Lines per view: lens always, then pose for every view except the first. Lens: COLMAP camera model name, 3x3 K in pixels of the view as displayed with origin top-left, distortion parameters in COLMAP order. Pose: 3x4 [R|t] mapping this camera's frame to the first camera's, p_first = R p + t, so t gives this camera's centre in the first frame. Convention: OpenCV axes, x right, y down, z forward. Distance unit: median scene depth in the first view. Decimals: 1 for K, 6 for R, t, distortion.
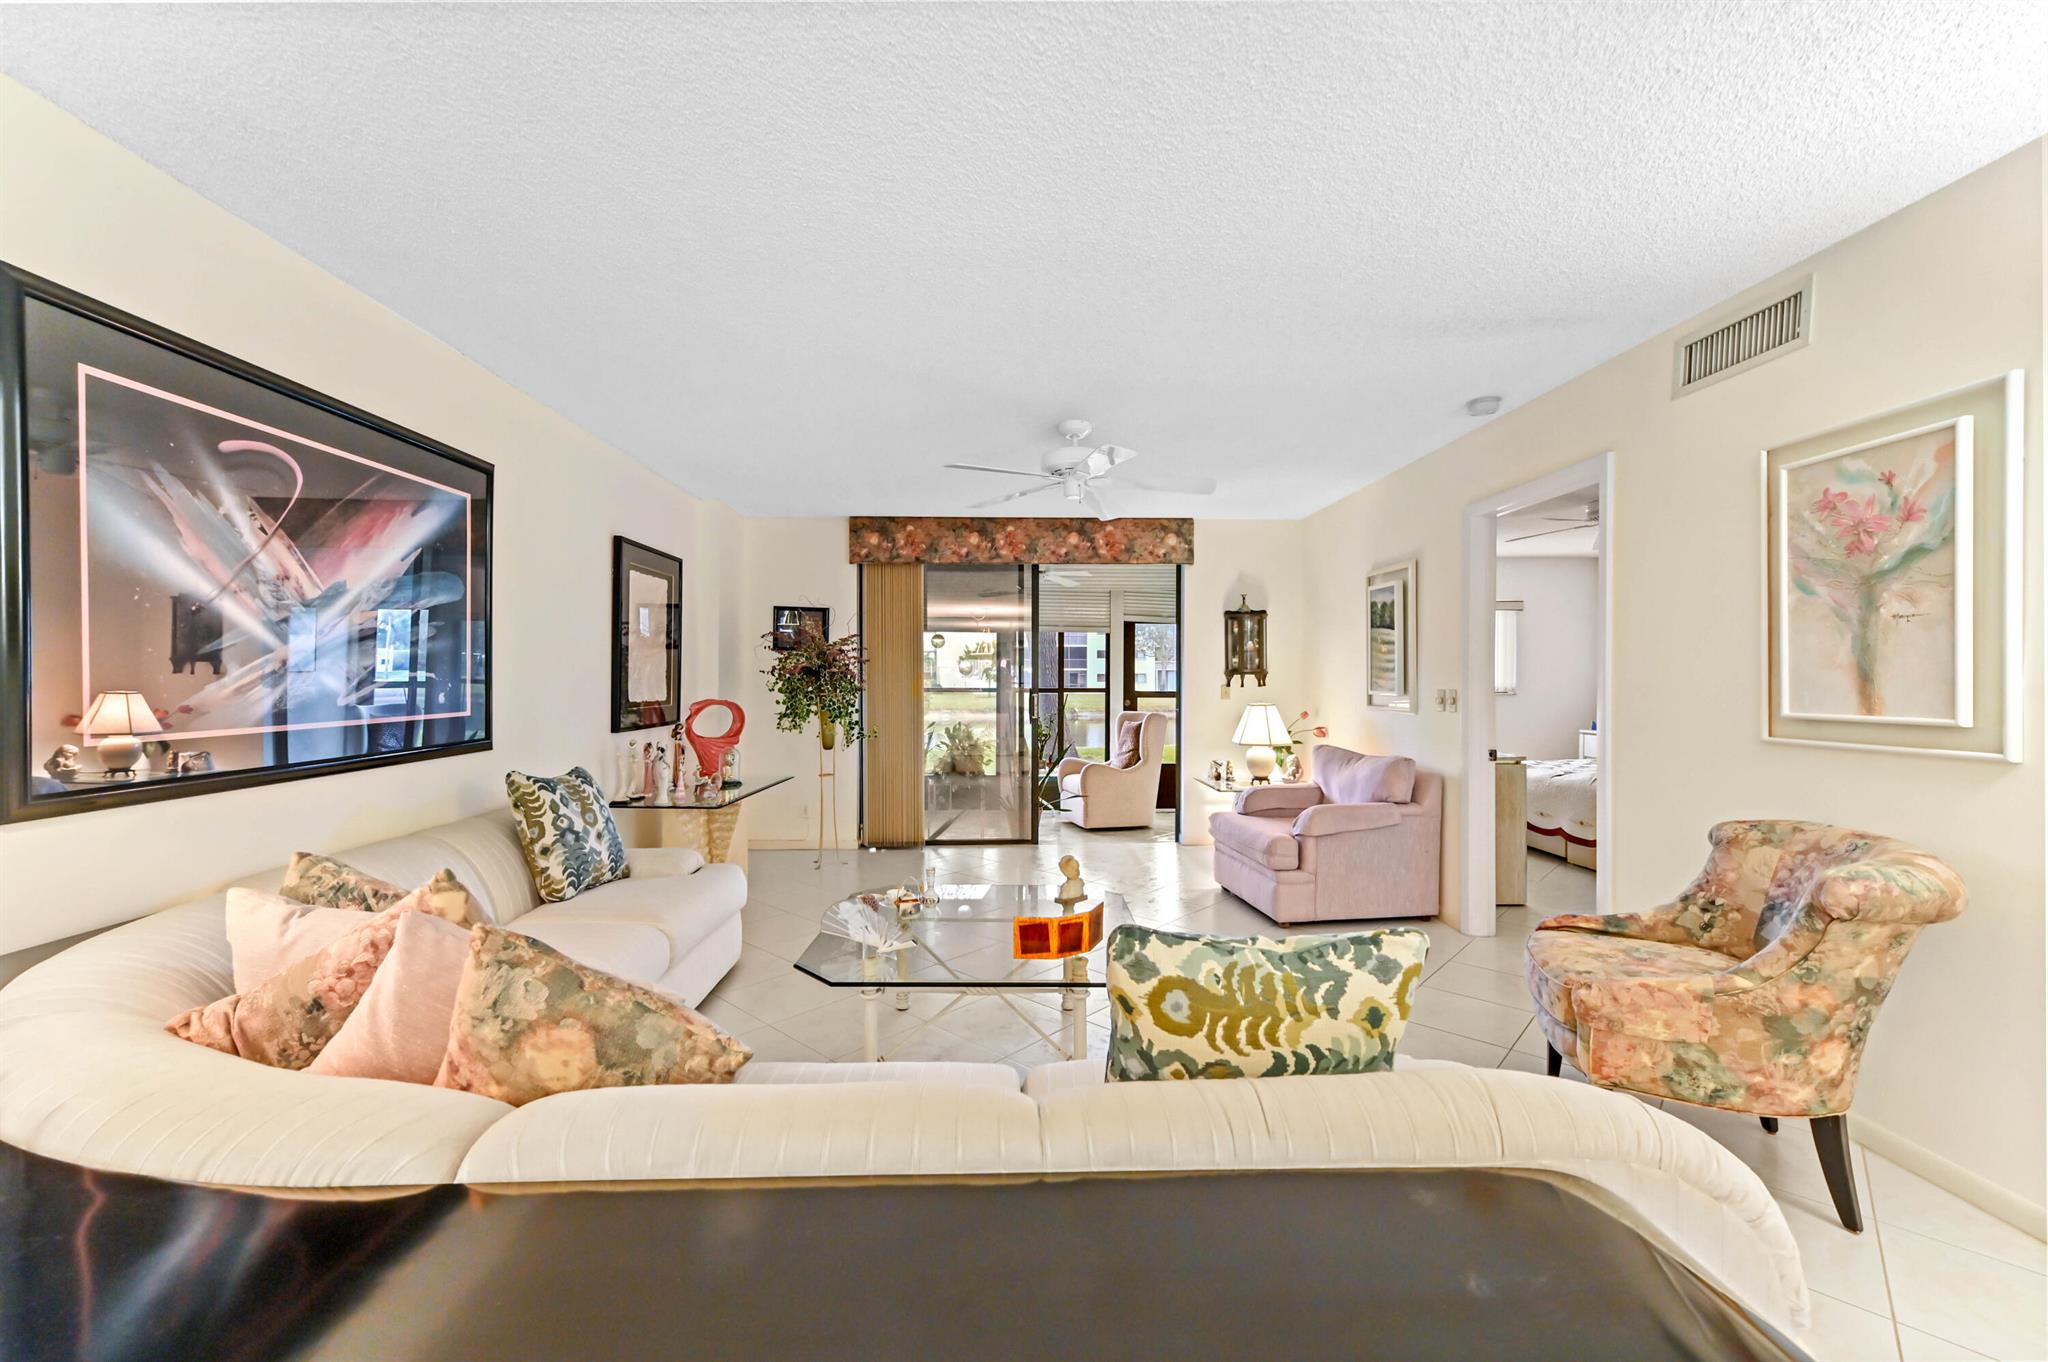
lens RADIAL K [[815.4, 0, 1027.1], [0, 815.4, 695.6], [0, 0, 1]] dist [0.014820, 0.000264]
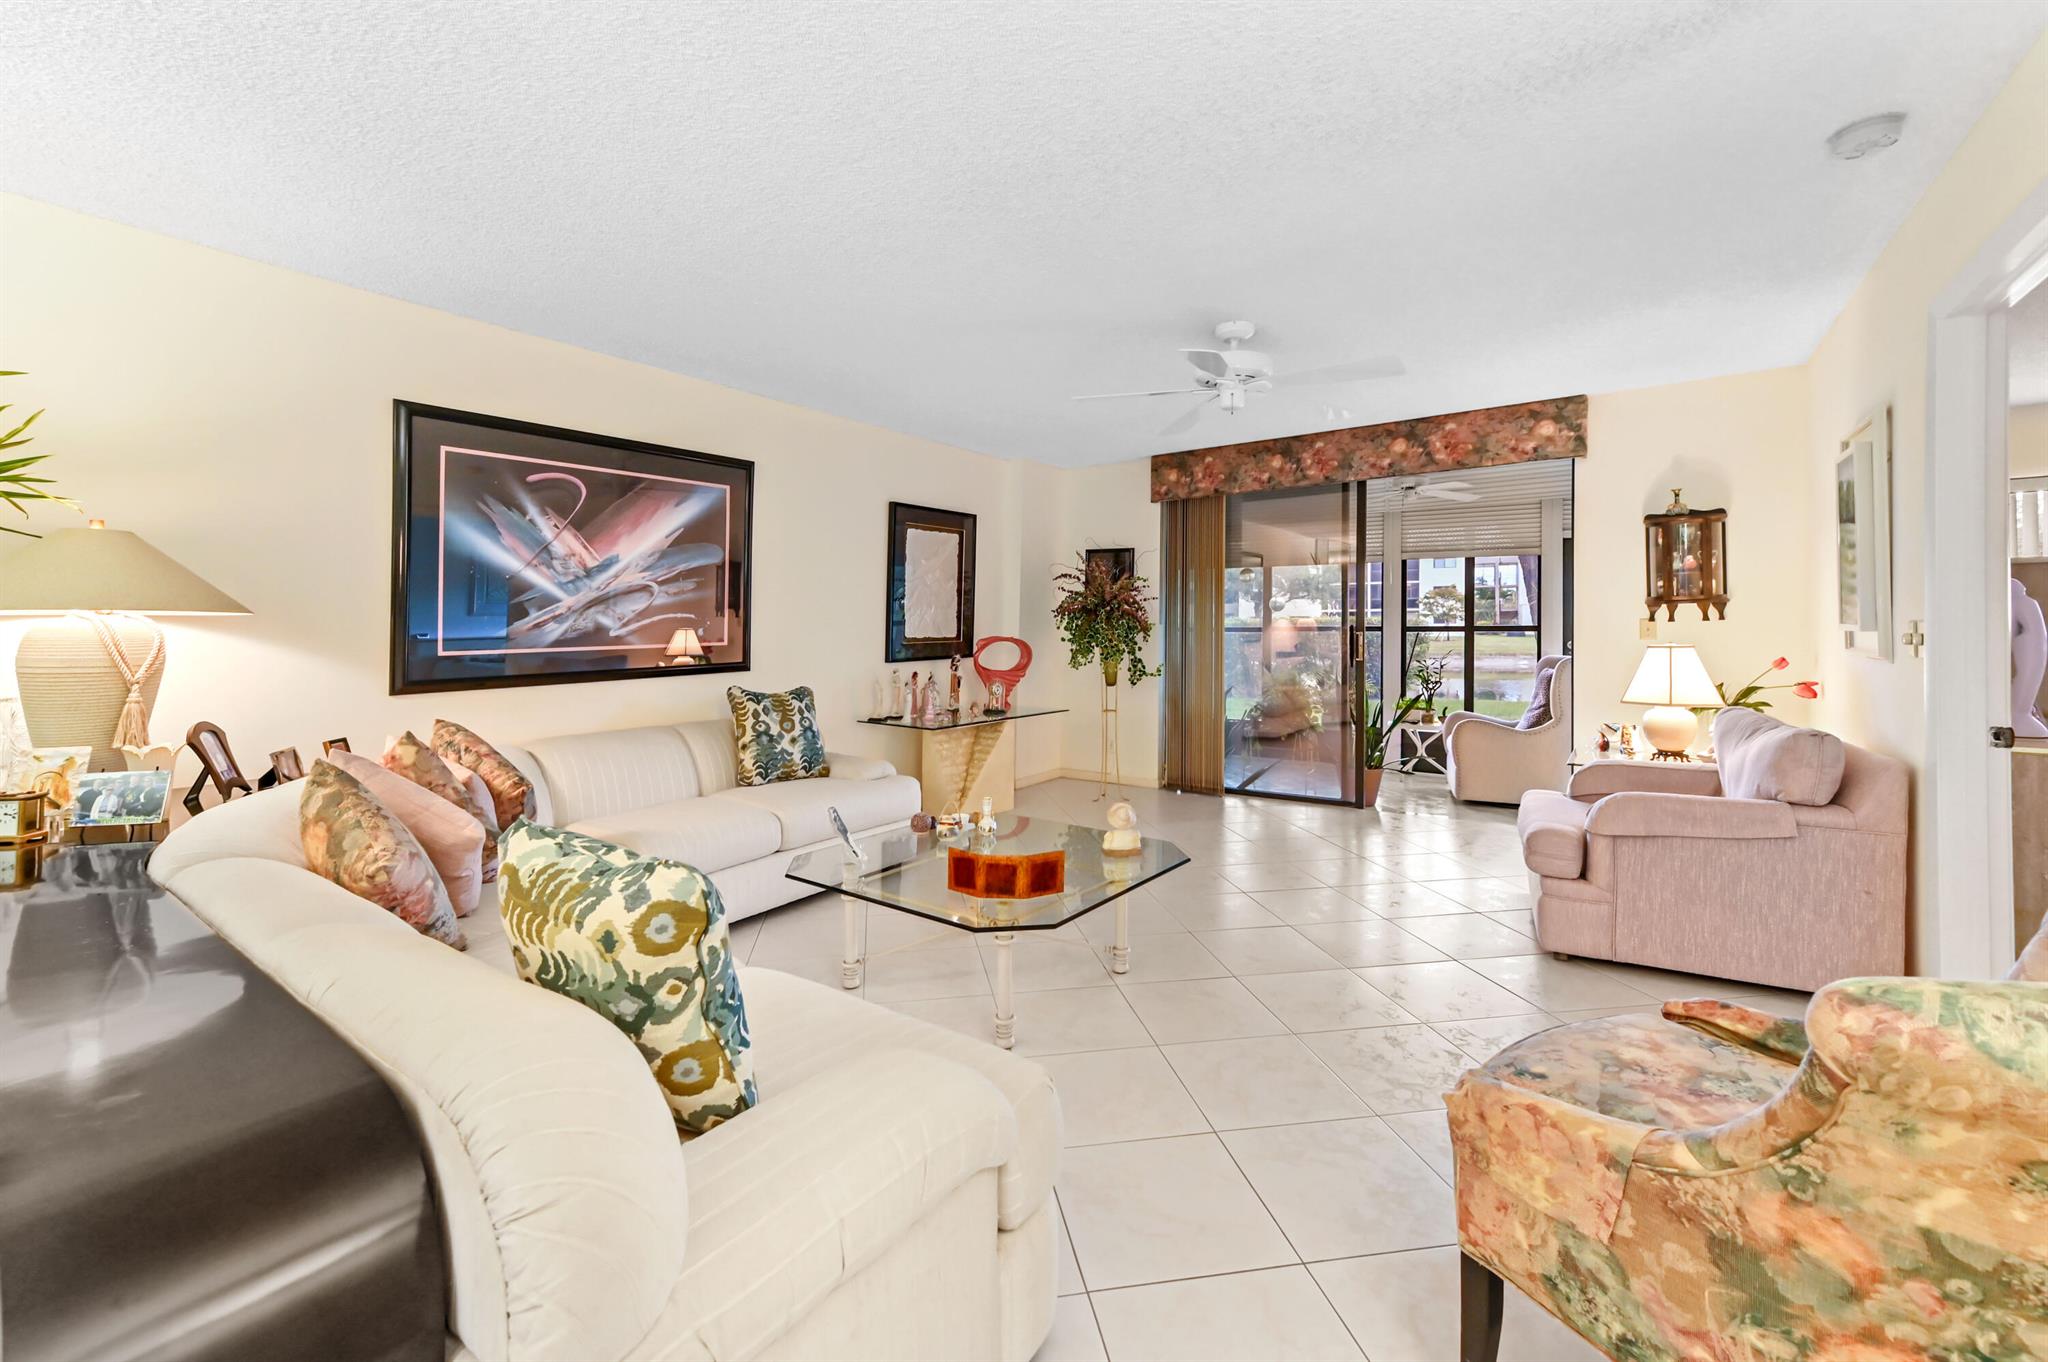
lens RADIAL K [[828.8, 0, 1026.8], [0, 828.8, 620.0], [0, 0, 1]] dist [0.011207, -0.000360]
pose [[0.787284, -0.011296, -0.616487, 0.389344], [-0.002955, 0.999752, -0.022092, 0.007685], [0.616583, 0.019215, 0.787055, 0.140018]]
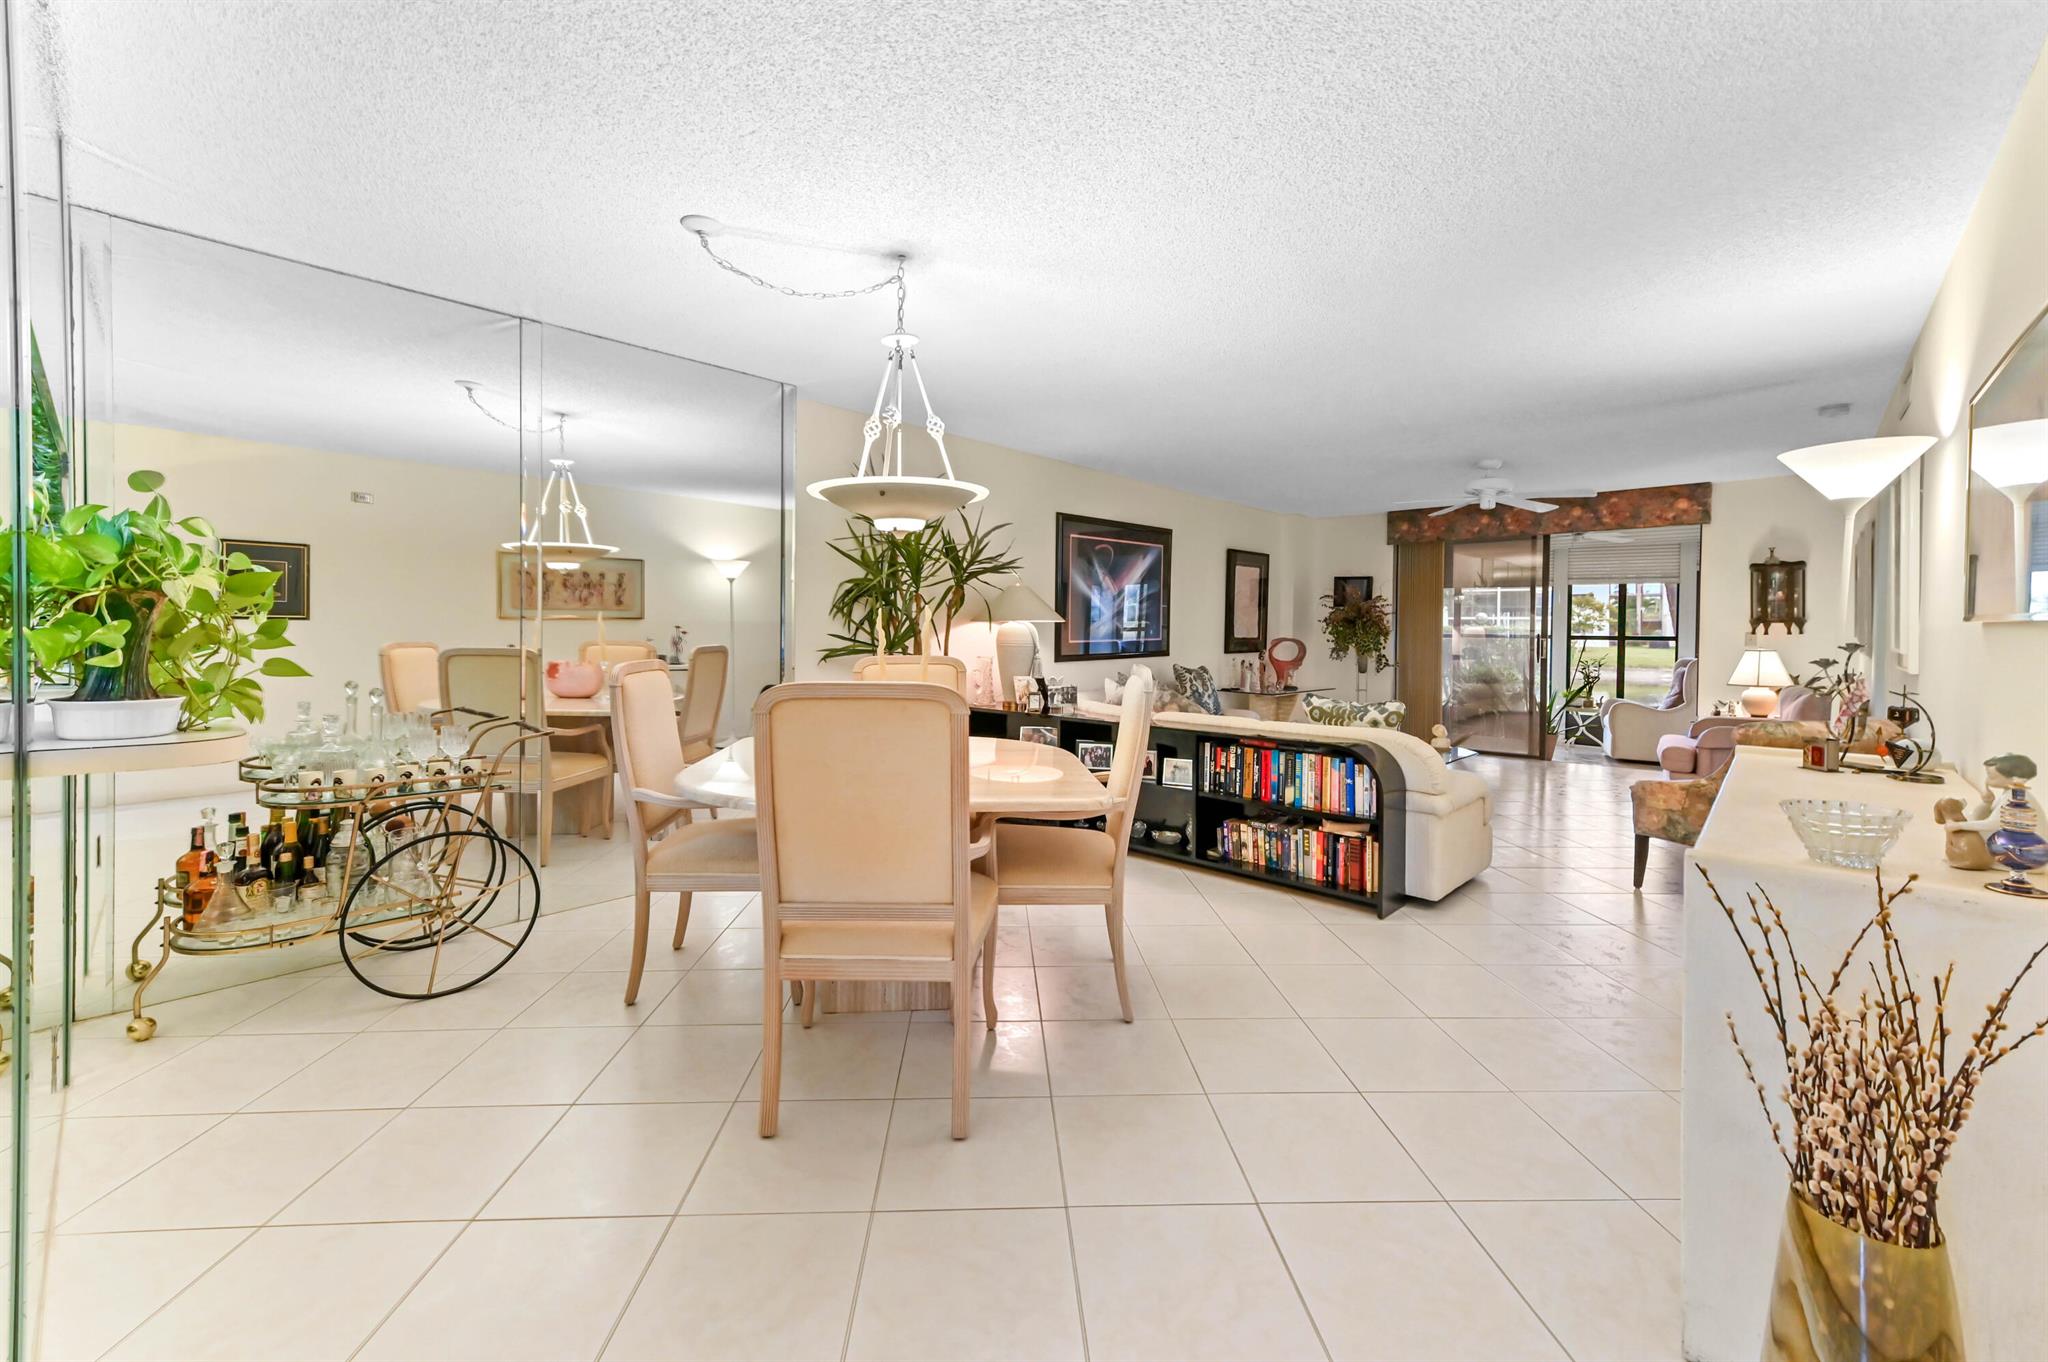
lens RADIAL K [[868.8, 0, 1031.5], [0, 868.8, 627.9], [0, 0, 1]] dist [0.000289, -0.000046]
pose [[0.725629, 0.003503, -0.688077, 0.503289], [-0.018862, 0.999713, -0.014802, 0.022066], [0.687827, 0.023719, 0.725487, -0.699287]]
